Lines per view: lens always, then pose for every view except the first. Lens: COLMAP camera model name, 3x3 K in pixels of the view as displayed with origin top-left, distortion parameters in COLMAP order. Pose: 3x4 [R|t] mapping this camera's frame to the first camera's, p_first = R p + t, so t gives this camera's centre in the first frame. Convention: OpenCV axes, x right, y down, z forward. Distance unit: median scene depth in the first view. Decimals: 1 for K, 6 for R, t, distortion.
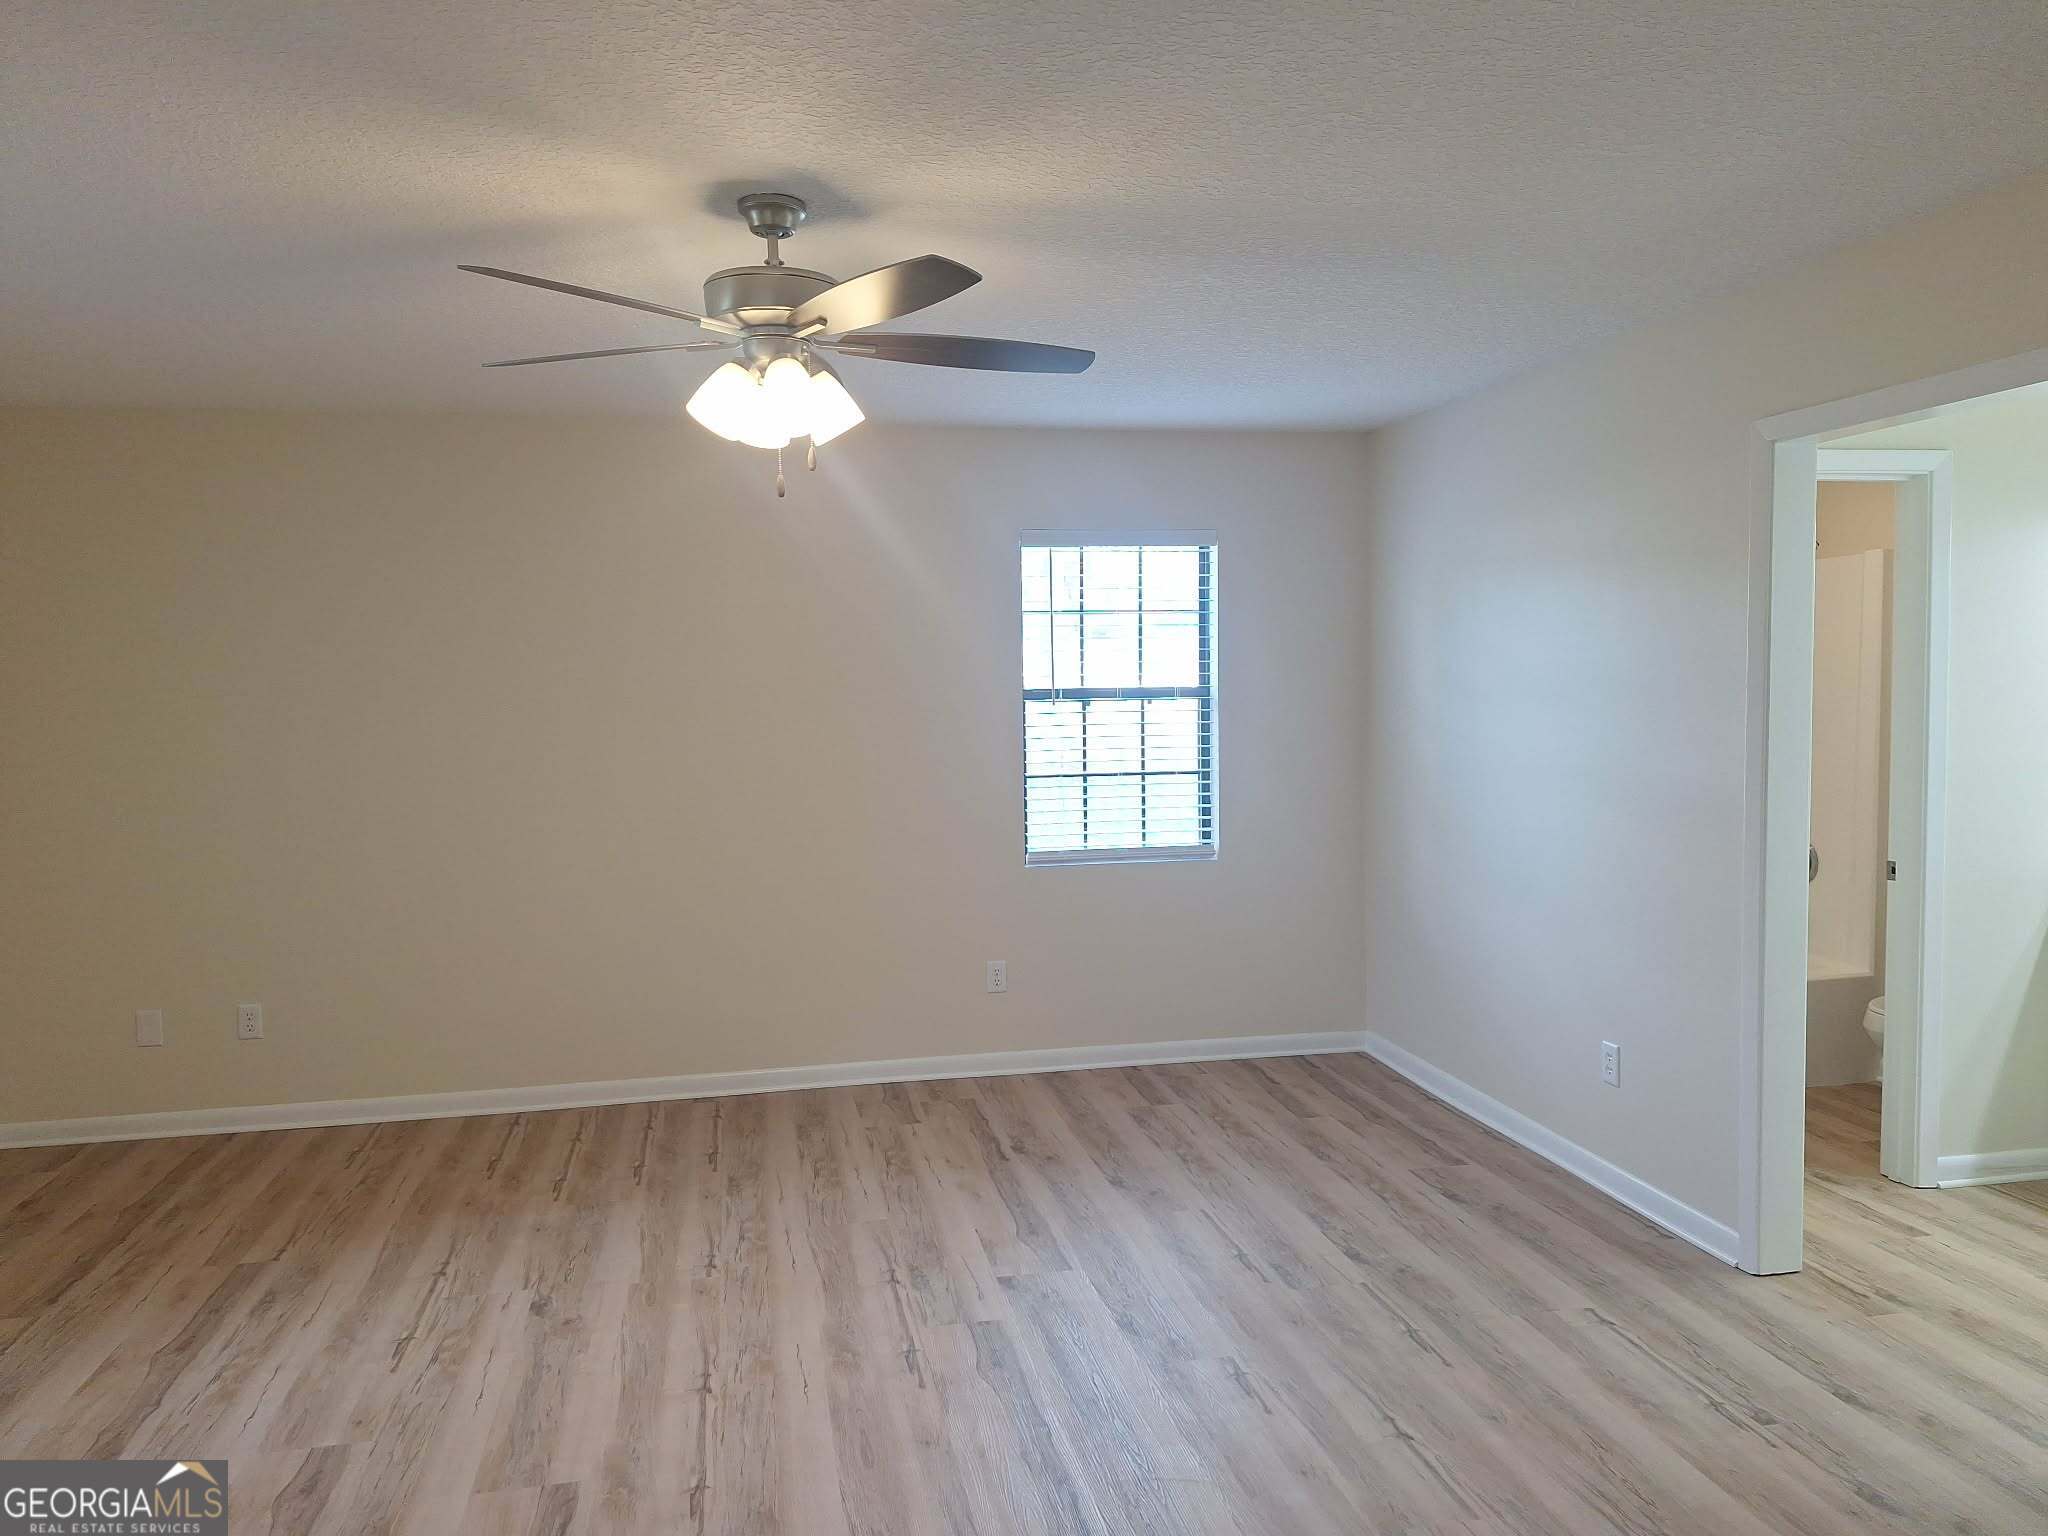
lens RADIAL K [[1418.8, 0, 1021.0], [0, 1418.8, 759.9], [0, 0, 1]] dist [0.086996, -0.106547]
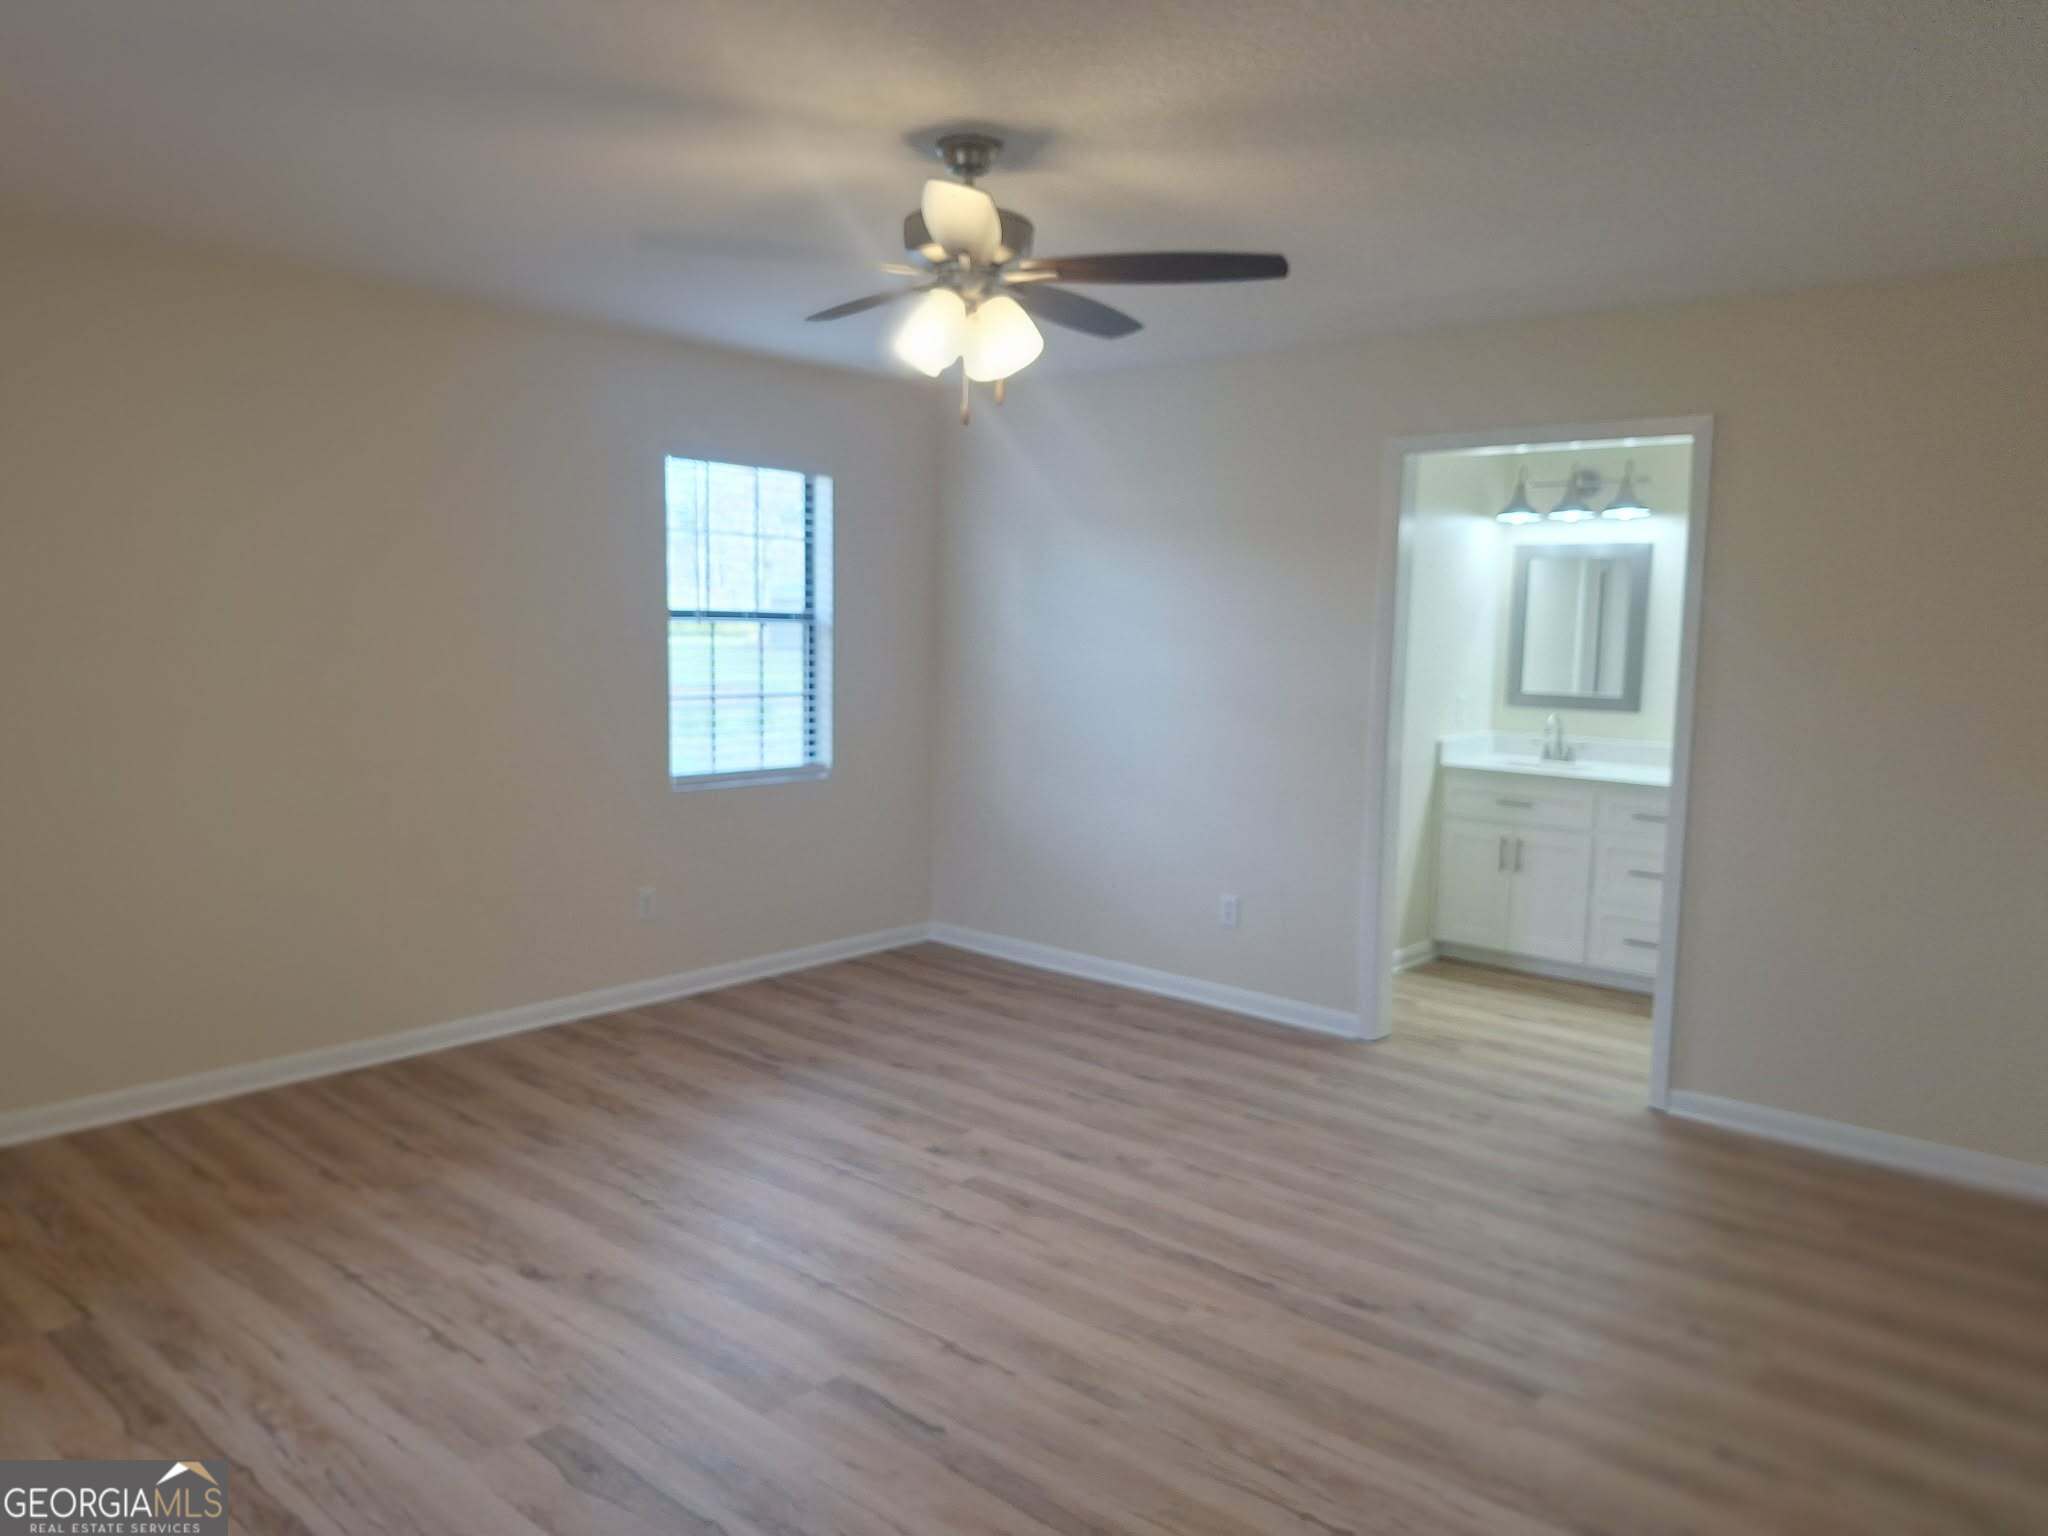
lens RADIAL K [[1437.4, 0, 1010.8], [0, 1437.4, 772.0], [0, 0, 1]] dist [0.098455, -0.137014]
pose [[0.796573, -0.036381, 0.603447, -0.540279], [0.003407, 0.998442, 0.055698, 0.009891], [-0.604533, -0.042311, 0.795456, 0.079387]]
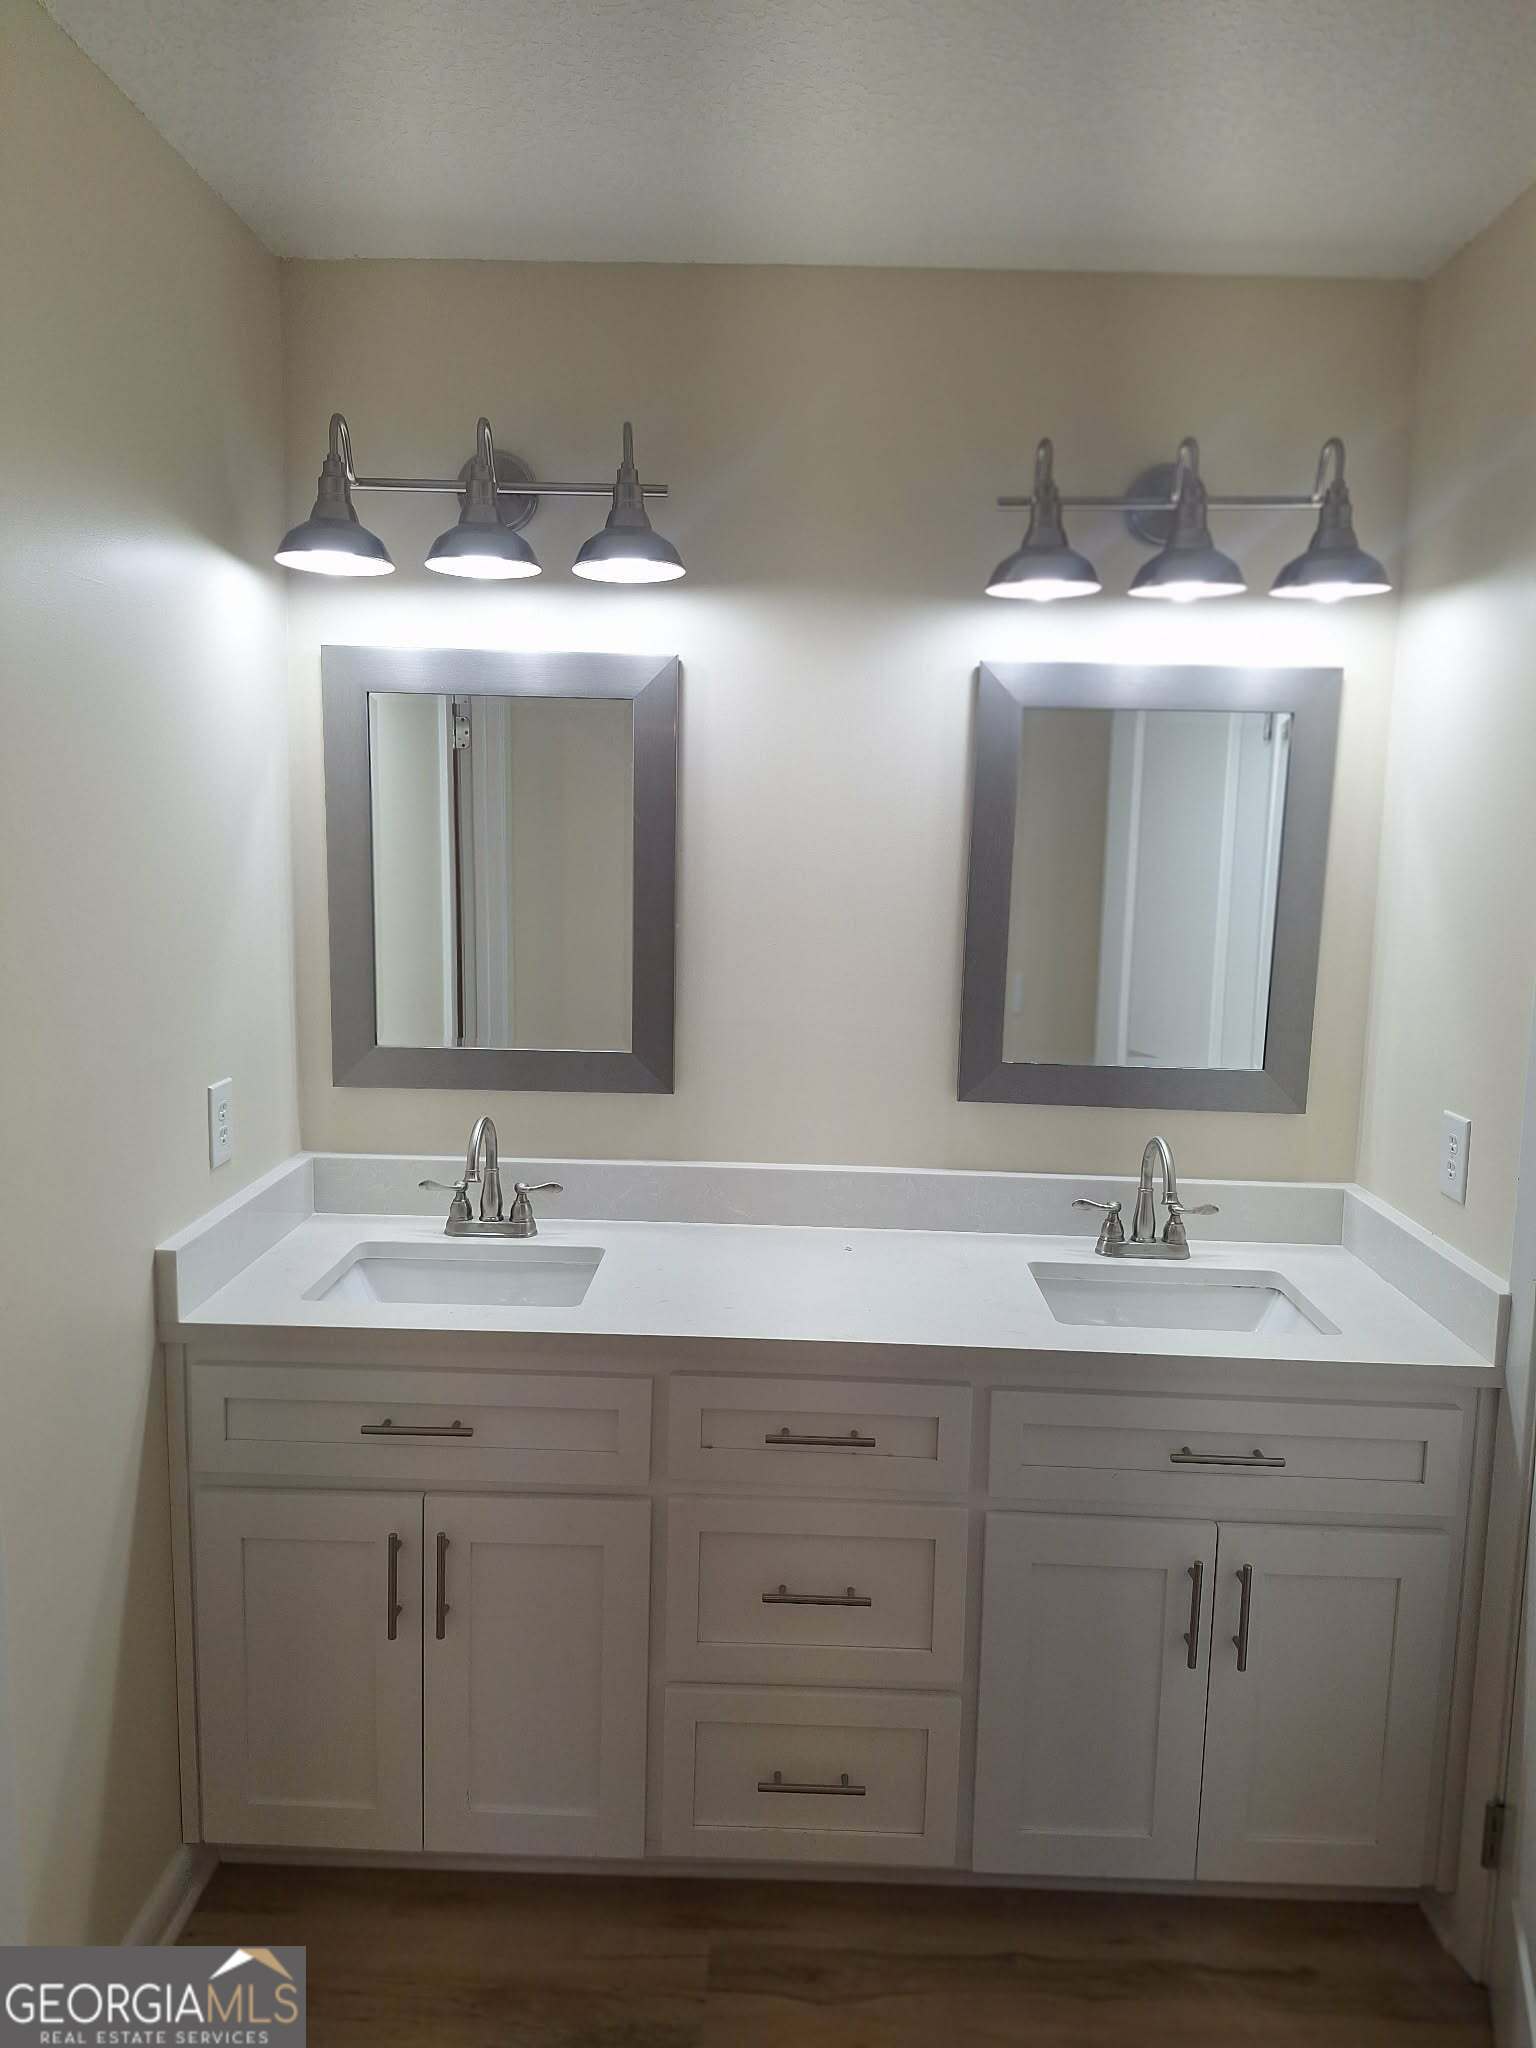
lens RADIAL K [[1418.8, 0, 768.0], [0, 1418.8, 1024.0], [0, 0, 1]] dist [0.086996, -0.106547]
pose [[0.230237, -0.110453, 0.966846, 0.324684], [0.038022, 0.993800, 0.104478, -0.053056], [-0.972391, 0.012706, 0.233009, 0.706756]]
